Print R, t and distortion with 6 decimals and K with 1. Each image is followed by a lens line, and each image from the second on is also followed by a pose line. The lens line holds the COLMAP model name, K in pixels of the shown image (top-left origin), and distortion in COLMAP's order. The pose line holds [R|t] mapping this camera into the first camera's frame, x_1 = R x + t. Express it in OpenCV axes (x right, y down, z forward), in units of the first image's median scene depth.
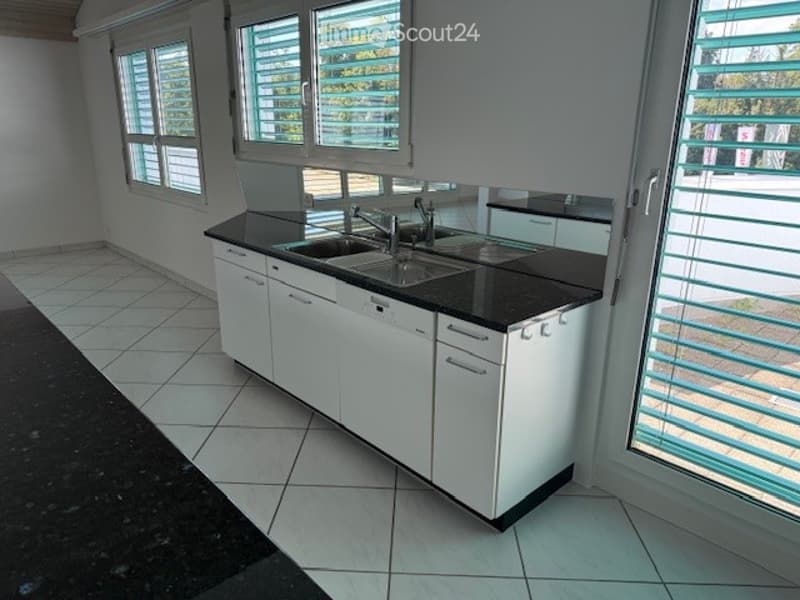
lens RADIAL K [[571.5, 0, 400.0], [0, 571.5, 300.0], [0, 0, 1]] dist [0.034258, -0.079011]
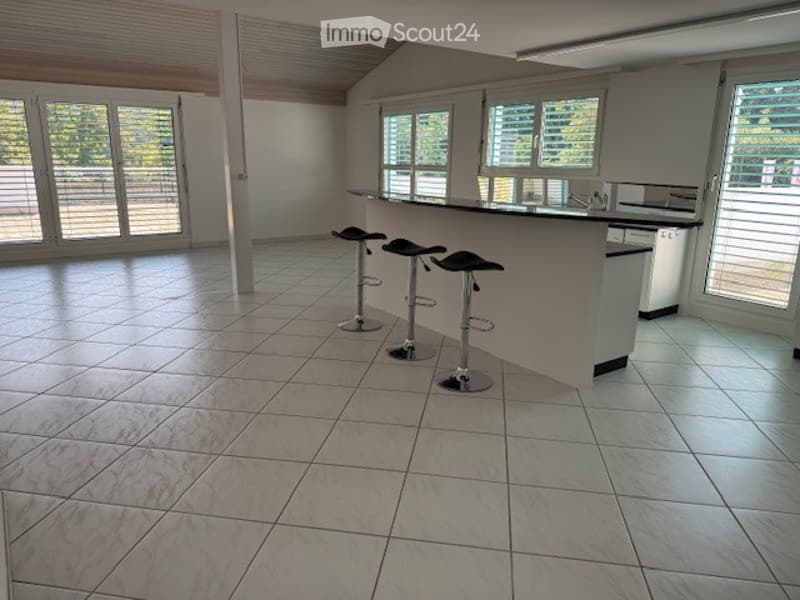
lens RADIAL K [[535.2, 0, 422.1], [0, 535.2, 299.5], [0, 0, 1]] dist [0.090996, -0.064979]
pose [[0.998675, 0.017903, -0.048249, -0.384286], [-0.020298, 0.998561, -0.049630, 0.254050], [0.047291, 0.050543, 0.997602, -0.762052]]
